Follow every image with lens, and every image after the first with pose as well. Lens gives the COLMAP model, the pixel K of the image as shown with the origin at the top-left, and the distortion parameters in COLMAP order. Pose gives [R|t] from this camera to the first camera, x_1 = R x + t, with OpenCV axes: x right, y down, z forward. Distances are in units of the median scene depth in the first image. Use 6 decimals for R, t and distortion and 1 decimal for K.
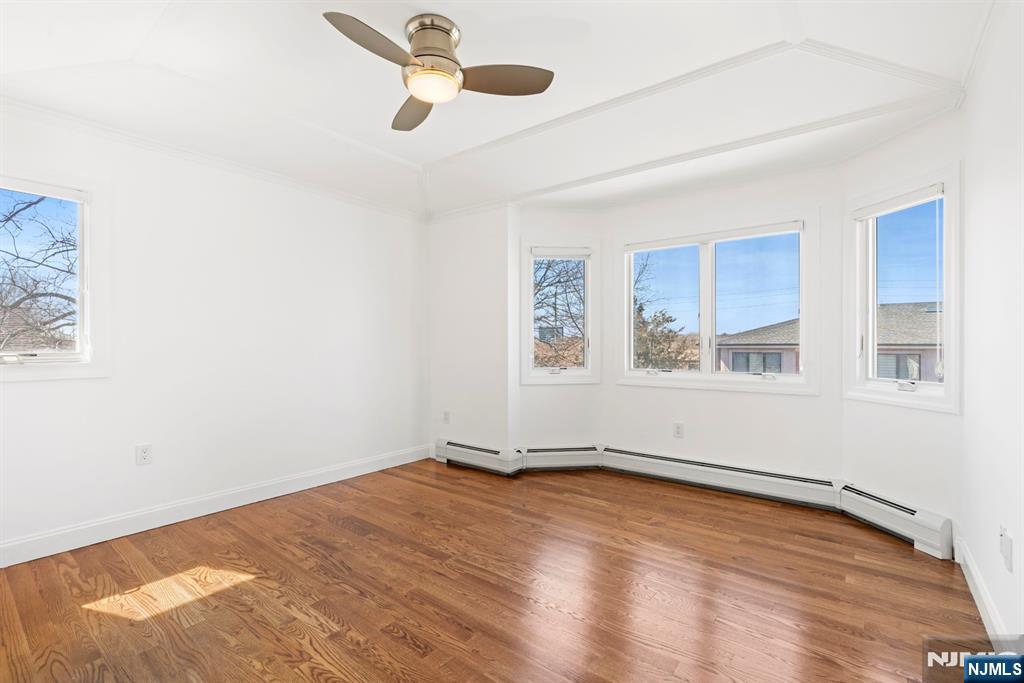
lens RADIAL K [[463.4, 0, 516.0], [0, 463.4, 345.3], [0, 0, 1]] dist [-0.004745, 0.001116]
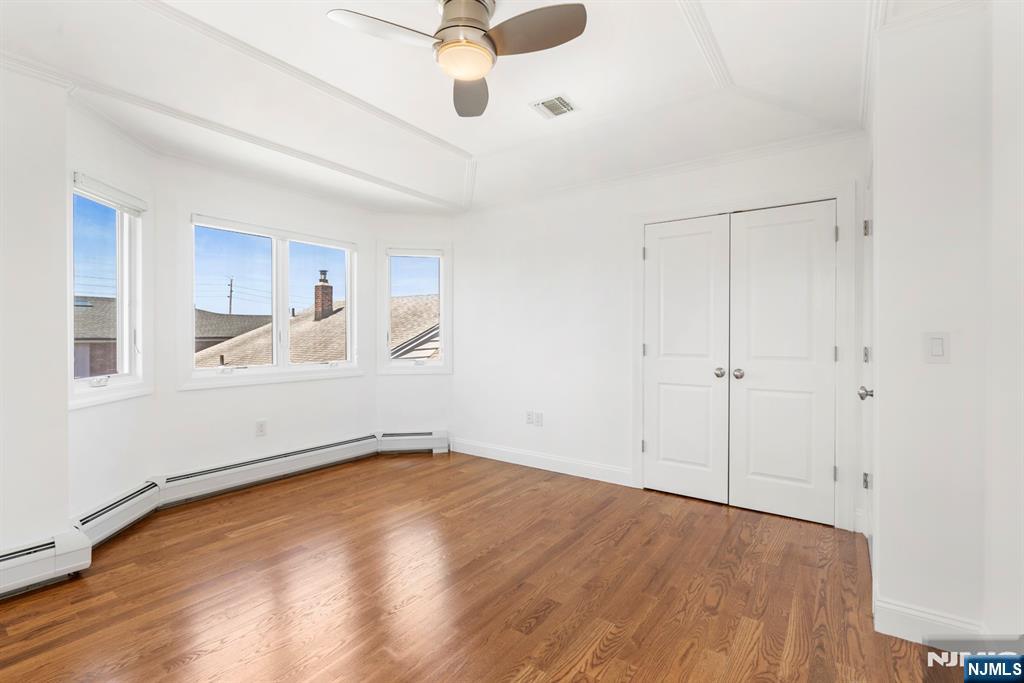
lens RADIAL K [[463.4, 0, 512.6], [0, 463.4, 334.3], [0, 0, 1]] dist [-0.004745, 0.001116]
pose [[-0.047384, 0.008305, 0.998842, -0.699752], [0.004943, 0.999955, -0.008080, 0.002297], [-0.998864, 0.004555, -0.047423, 0.600633]]
